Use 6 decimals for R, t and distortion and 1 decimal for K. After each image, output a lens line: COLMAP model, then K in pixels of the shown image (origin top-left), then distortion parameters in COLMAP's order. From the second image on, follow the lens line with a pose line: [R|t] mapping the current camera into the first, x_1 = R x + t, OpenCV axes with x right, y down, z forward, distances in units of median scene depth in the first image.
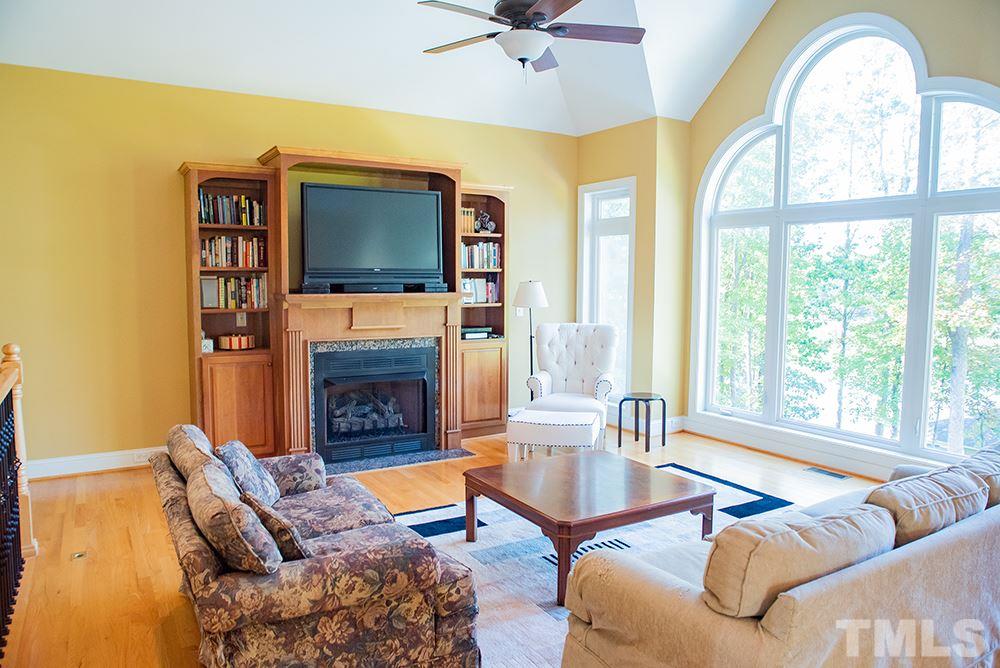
lens RADIAL K [[691.3, 0, 502.7], [0, 691.3, 332.3], [0, 0, 1]] dist [-0.069641, 0.023377]
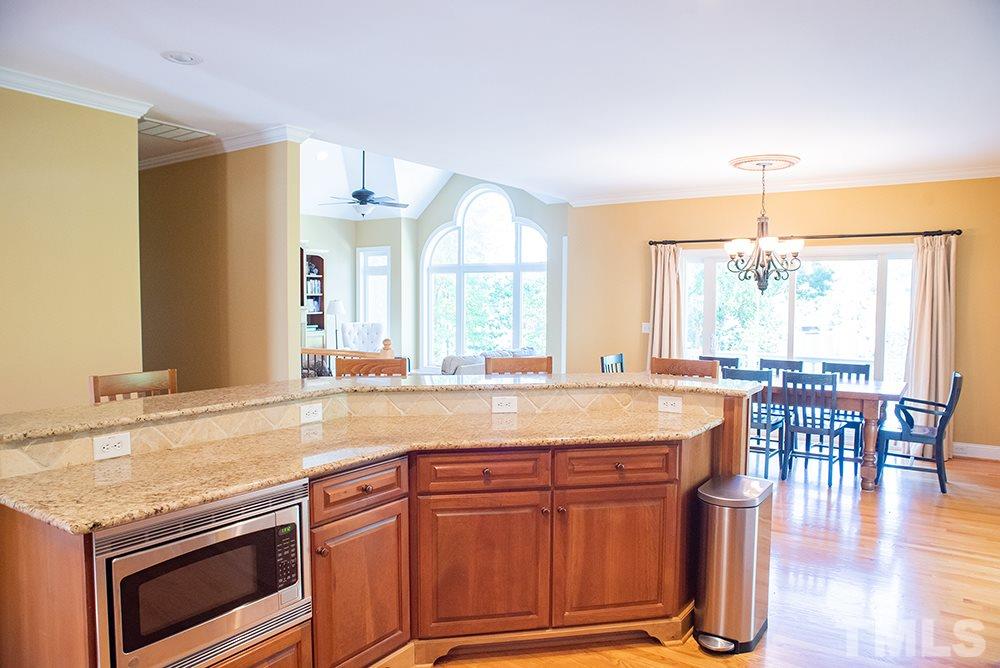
lens RADIAL K [[691.3, 0, 498.7], [0, 691.3, 338.6], [0, 0, 1]] dist [-0.069641, 0.023377]
pose [[0.912065, -0.026271, 0.409203, -0.384973], [0.033933, 0.999358, -0.011475, 0.078523], [-0.408639, 0.024351, 0.912371, -1.042441]]
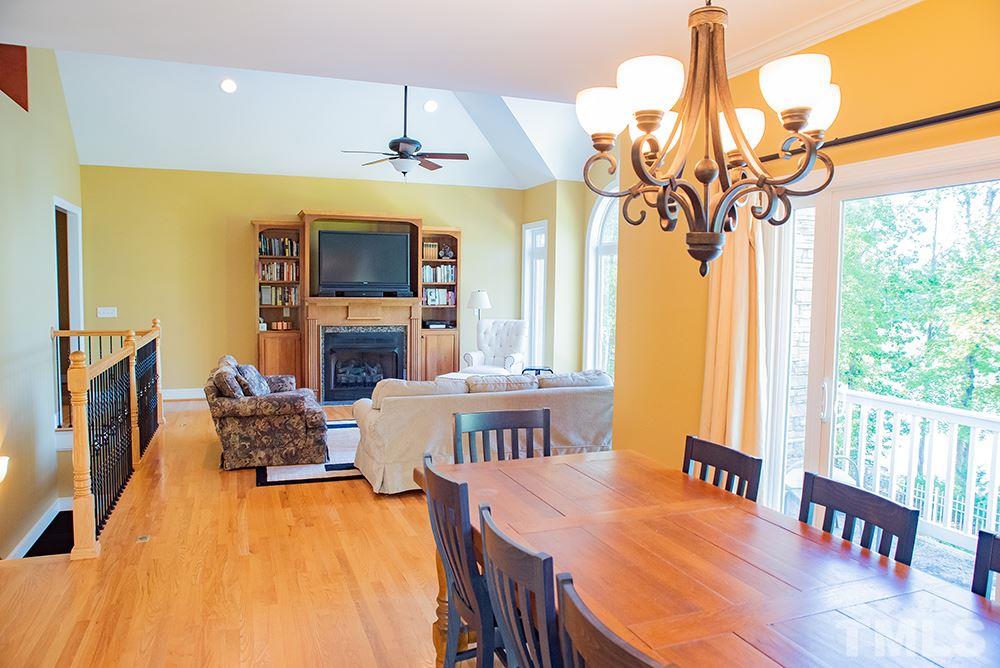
lens RADIAL K [[691.3, 0, 492.7], [0, 691.3, 332.4], [0, 0, 1]] dist [-0.069641, 0.023377]
pose [[0.981899, 0.019650, -0.188384, 0.418705], [-0.022652, 0.999648, -0.013793, 0.041159], [0.188047, 0.017811, 0.981999, -0.530631]]
